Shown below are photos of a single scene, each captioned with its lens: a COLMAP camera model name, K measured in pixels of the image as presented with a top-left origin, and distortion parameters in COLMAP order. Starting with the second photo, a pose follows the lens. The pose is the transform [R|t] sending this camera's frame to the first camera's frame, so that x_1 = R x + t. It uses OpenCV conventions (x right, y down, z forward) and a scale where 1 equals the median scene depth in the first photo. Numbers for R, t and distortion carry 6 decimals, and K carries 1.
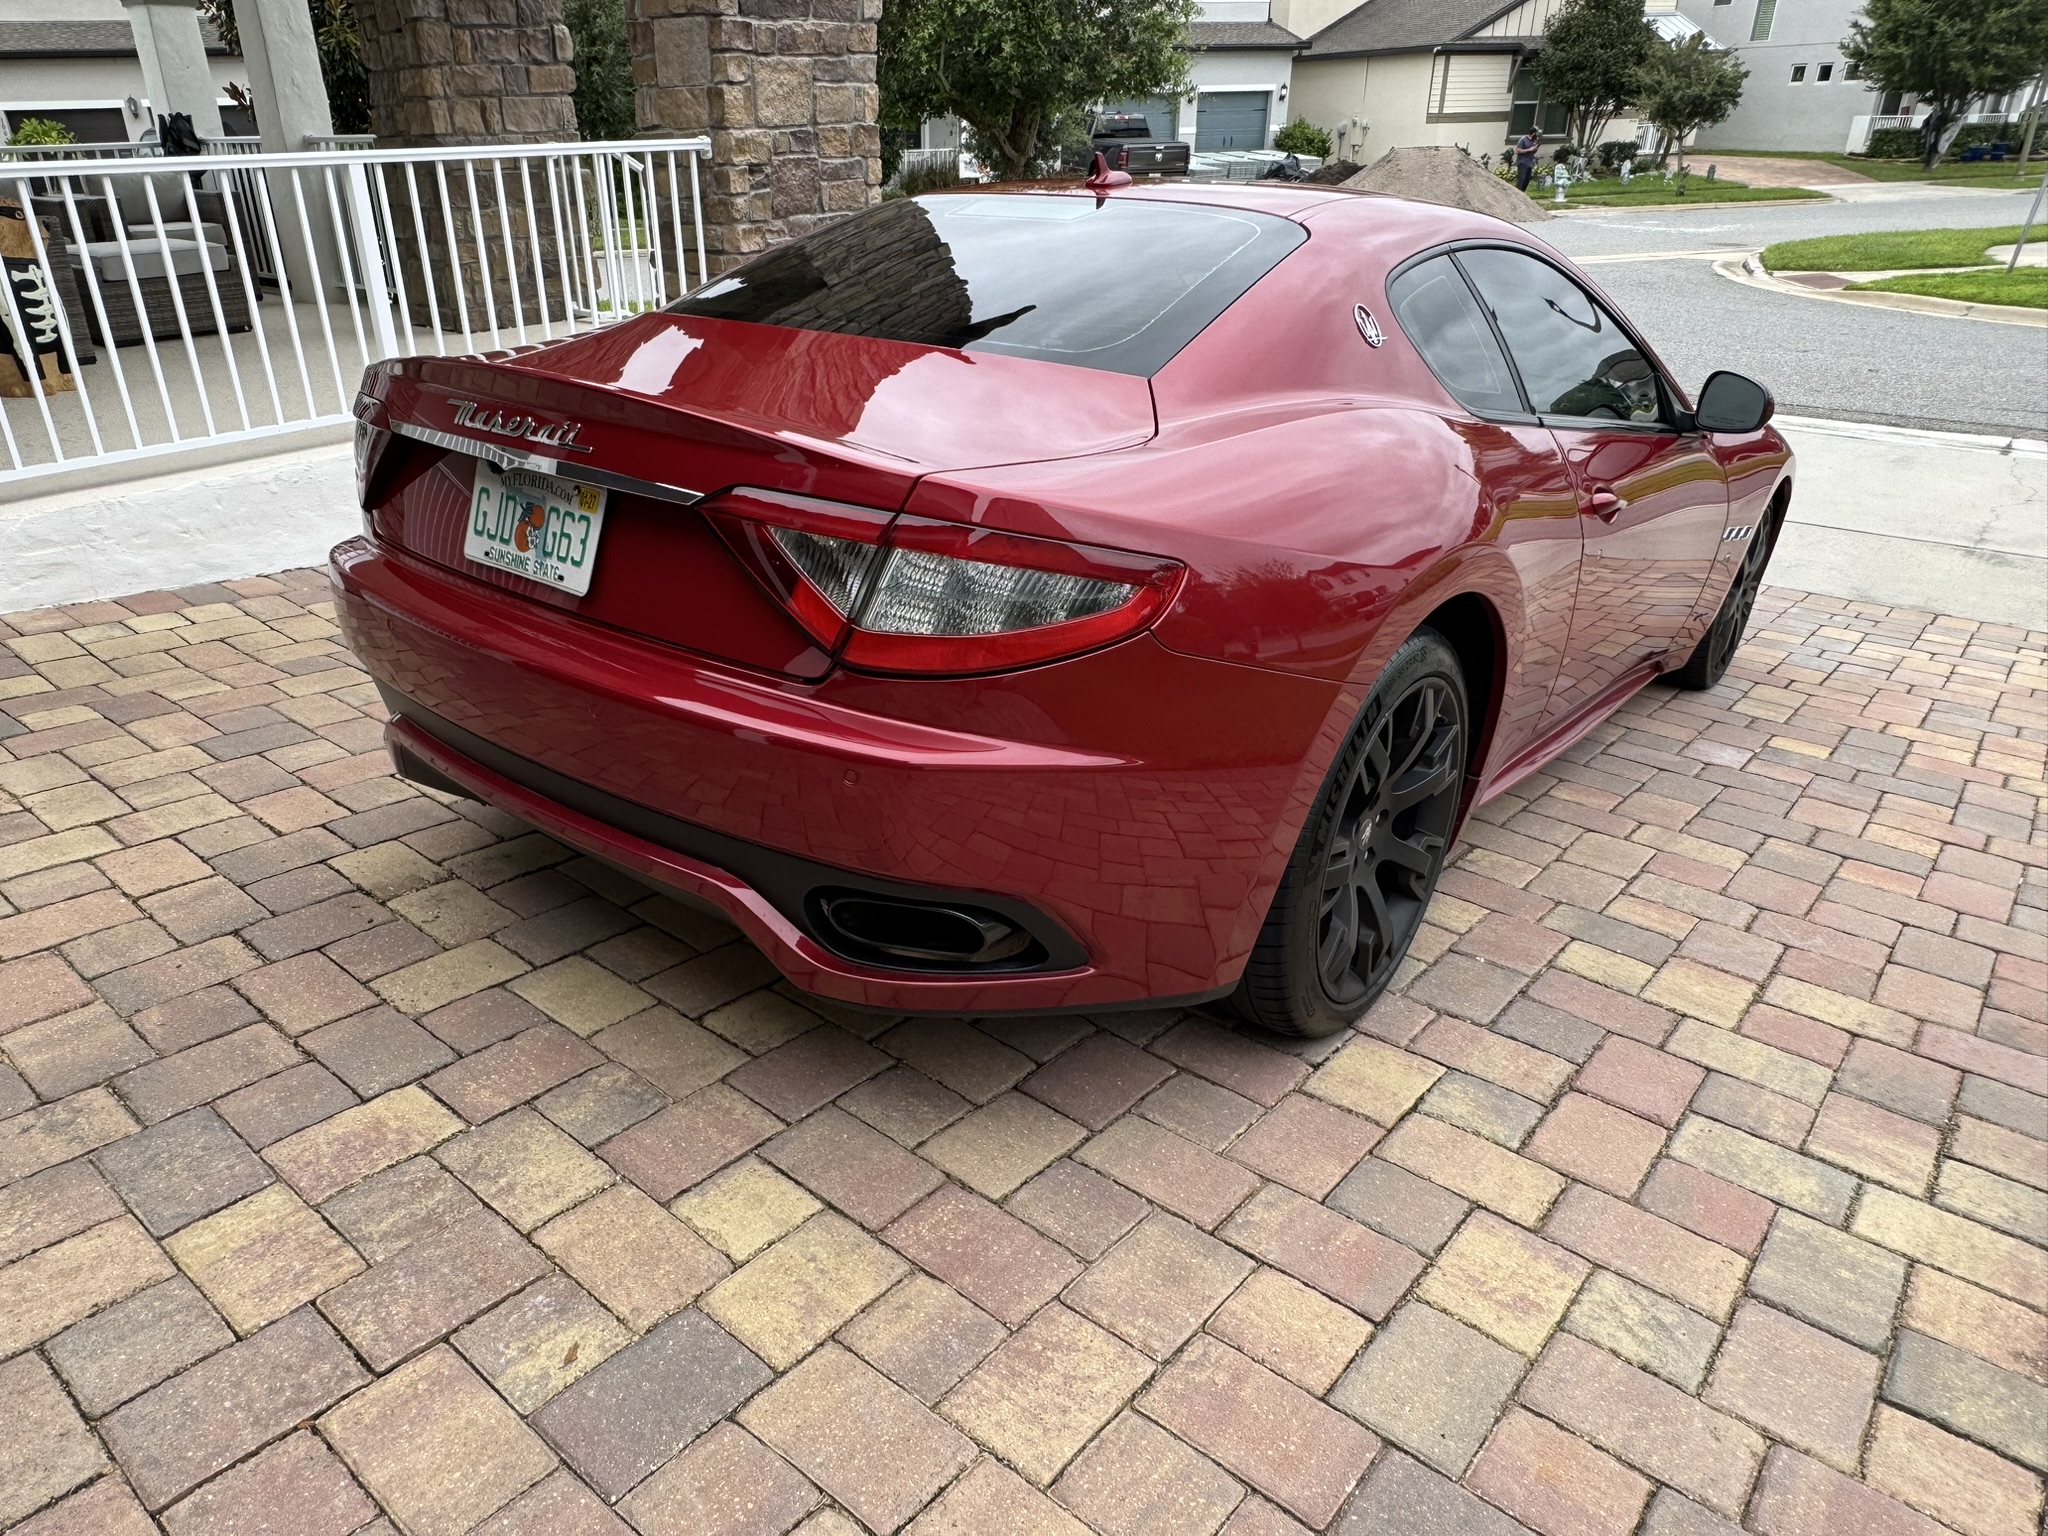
lens RADIAL K [[1342.5, 0, 918.7], [0, 1342.5, 779.7], [0, 0, 1]] dist [-0.004154, 0.000134]
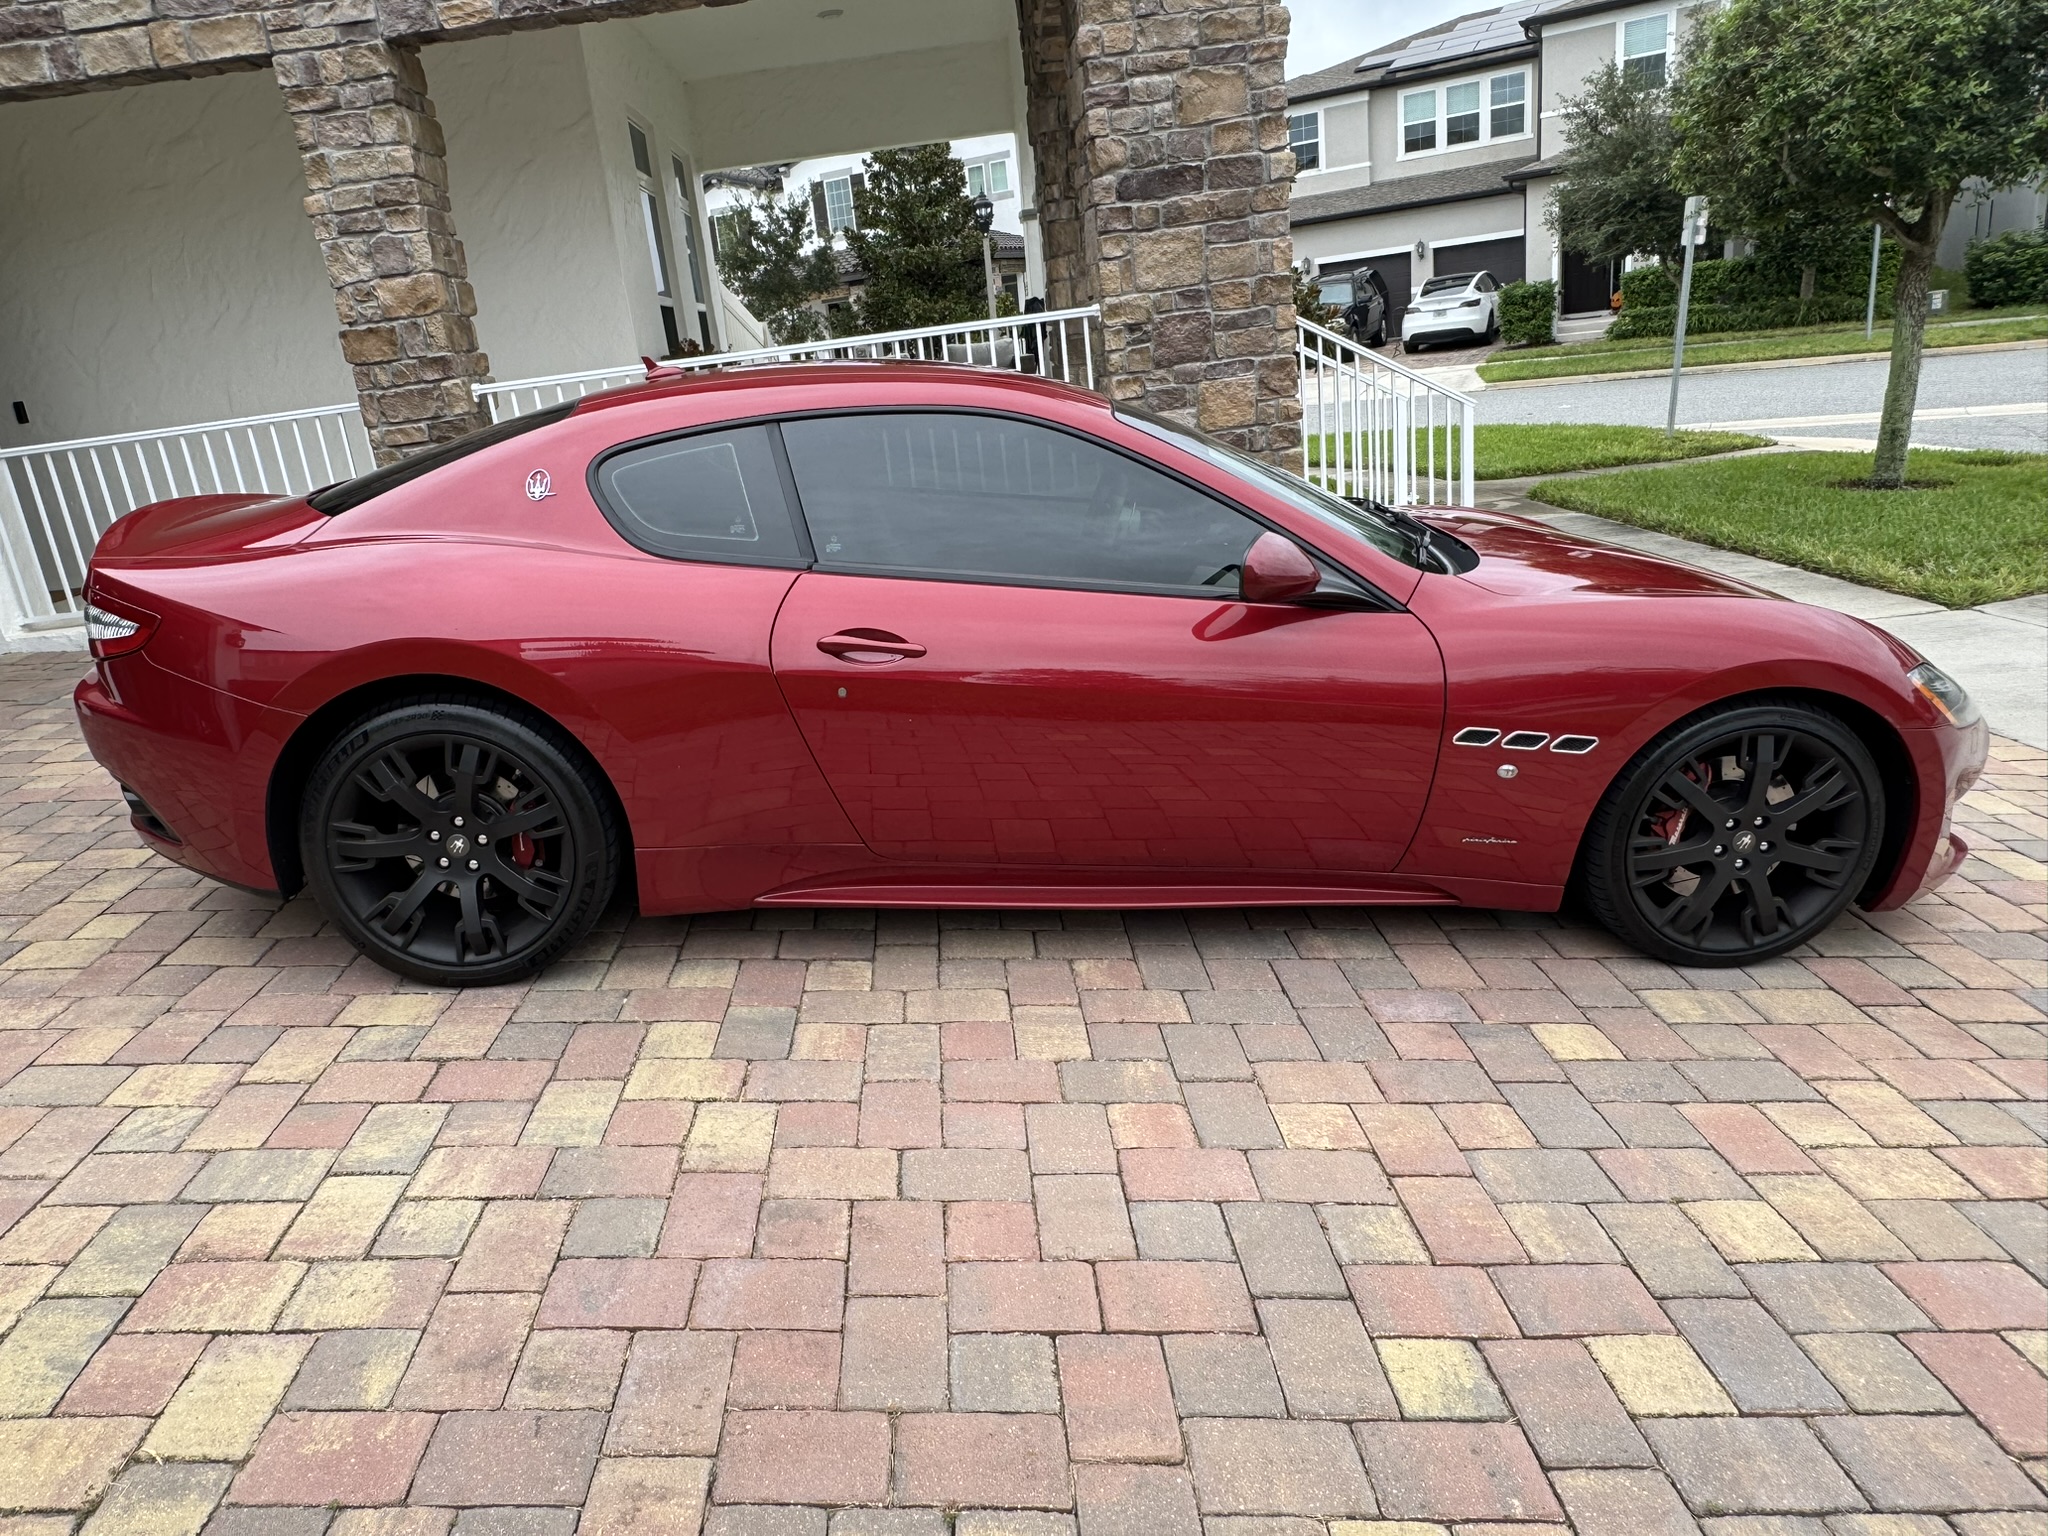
lens RADIAL K [[1342.5, 0, 916.7], [0, 1342.5, 776.1], [0, 0, 1]] dist [-0.004154, 0.000134]
pose [[0.659309, 0.176645, -0.730827, 0.653803], [-0.235056, 0.971714, 0.022814, -0.068784], [0.714185, 0.156744, 0.682181, 0.152153]]
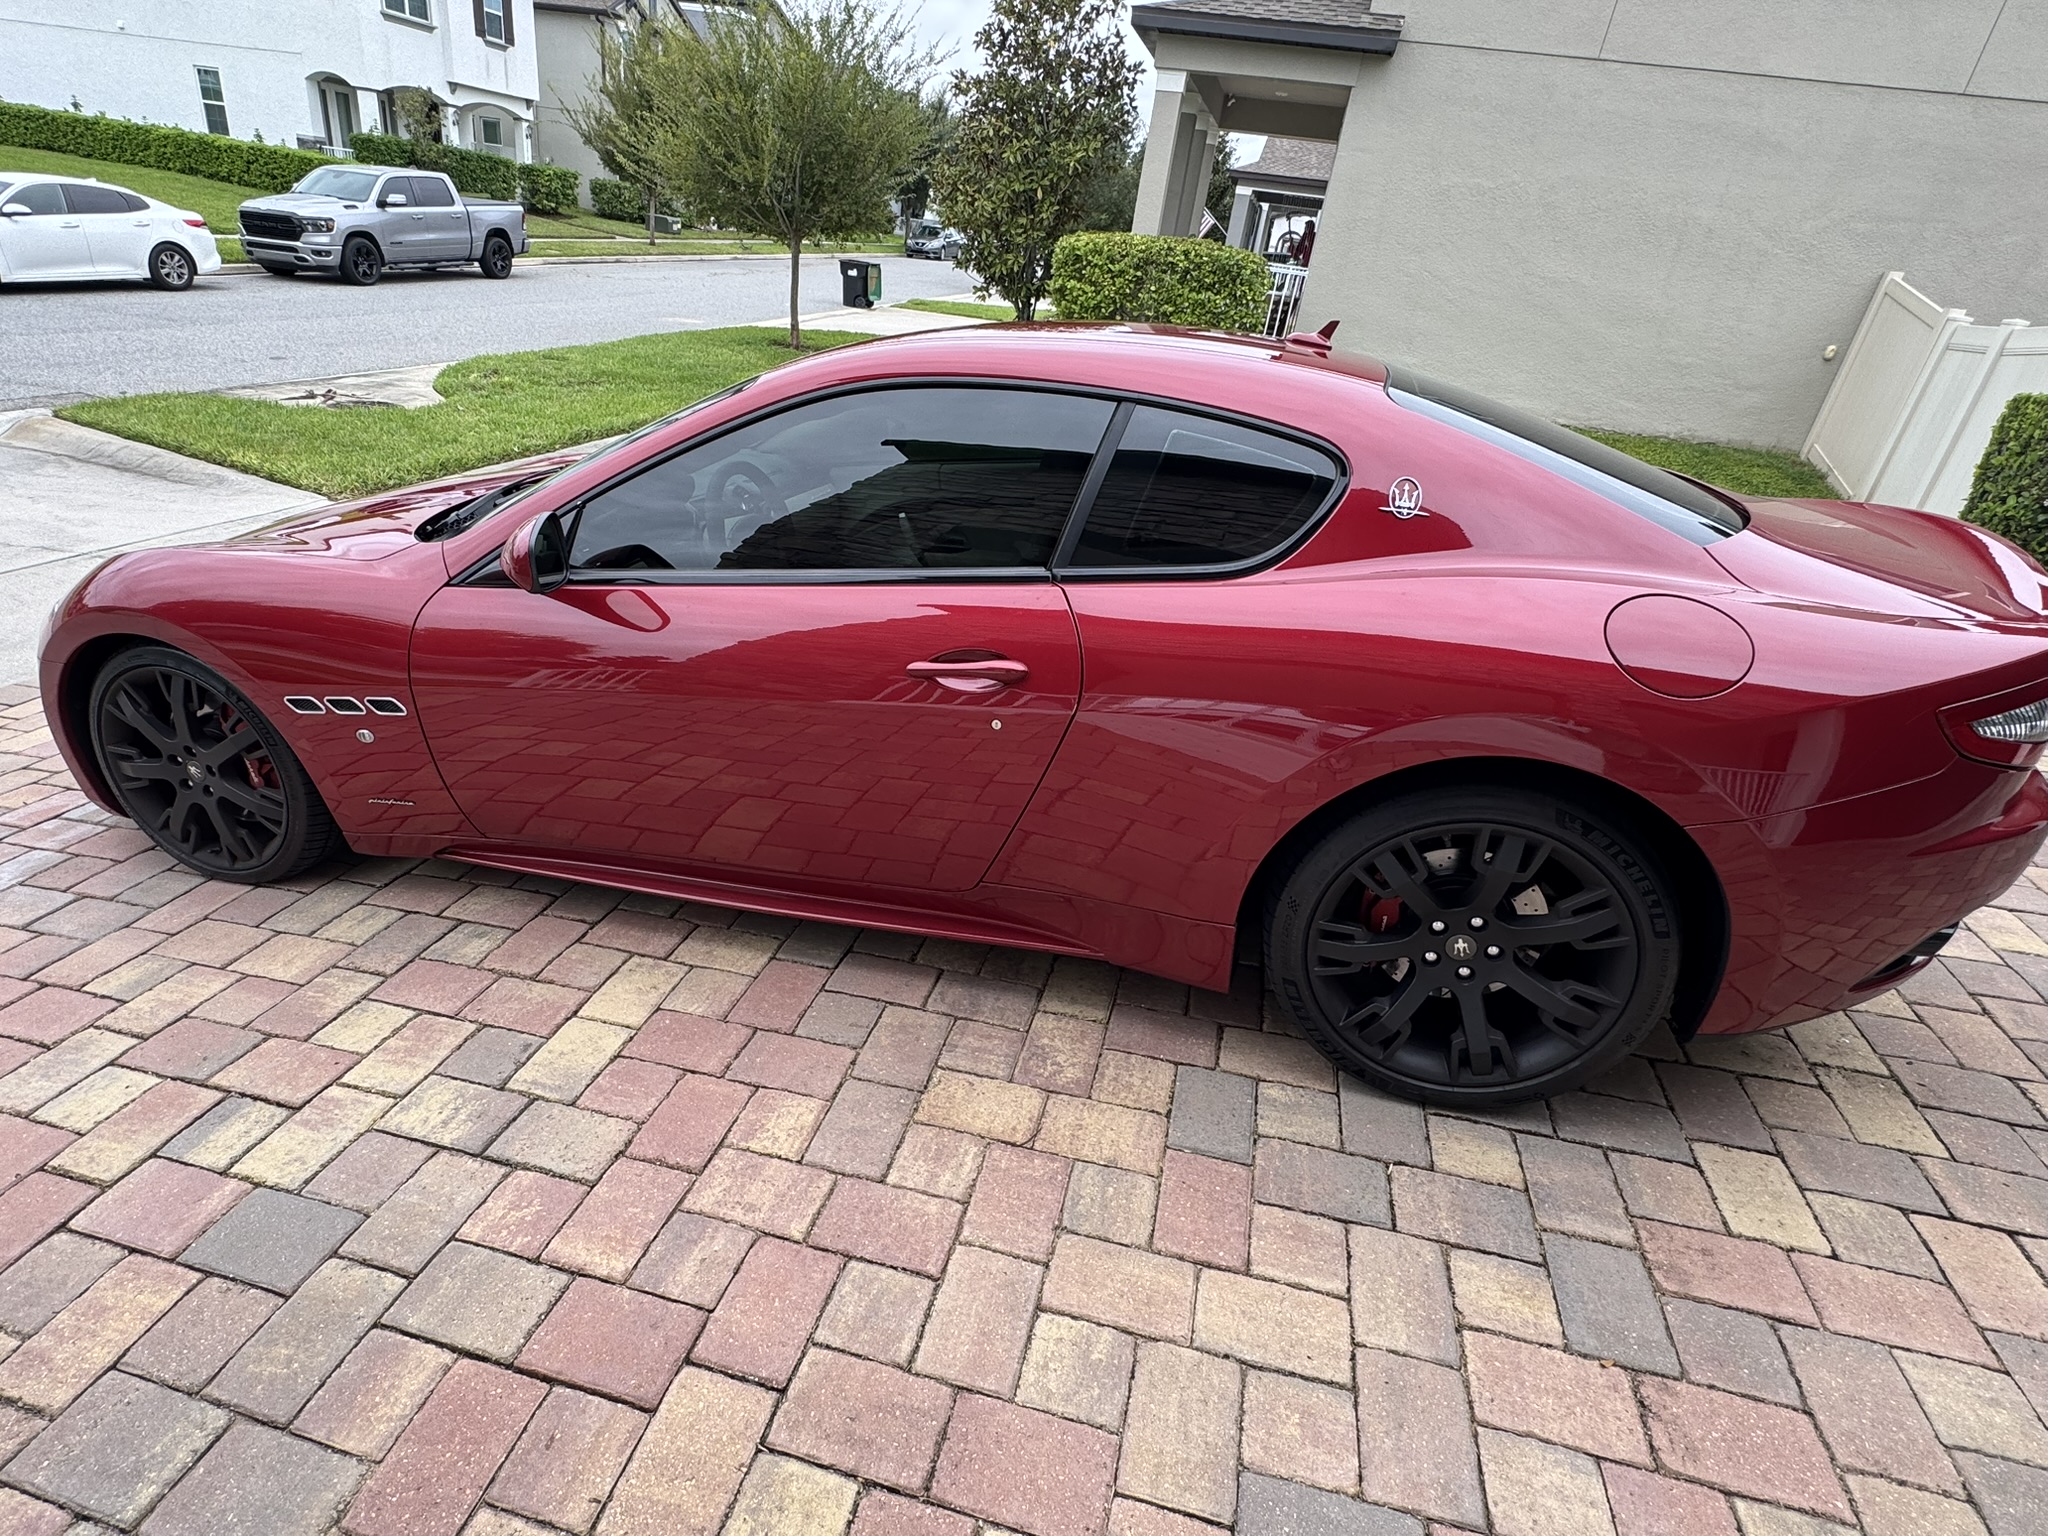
lens RADIAL K [[1027.7, 0, 987.9], [0, 1027.7, 769.9], [0, 0, 1]] dist [-0.000602, -0.001111]
pose [[-0.438812, -0.439821, 0.783582, -0.282884], [0.296155, 0.752513, 0.588232, -0.369362], [-0.848373, 0.490185, -0.199957, 0.760308]]
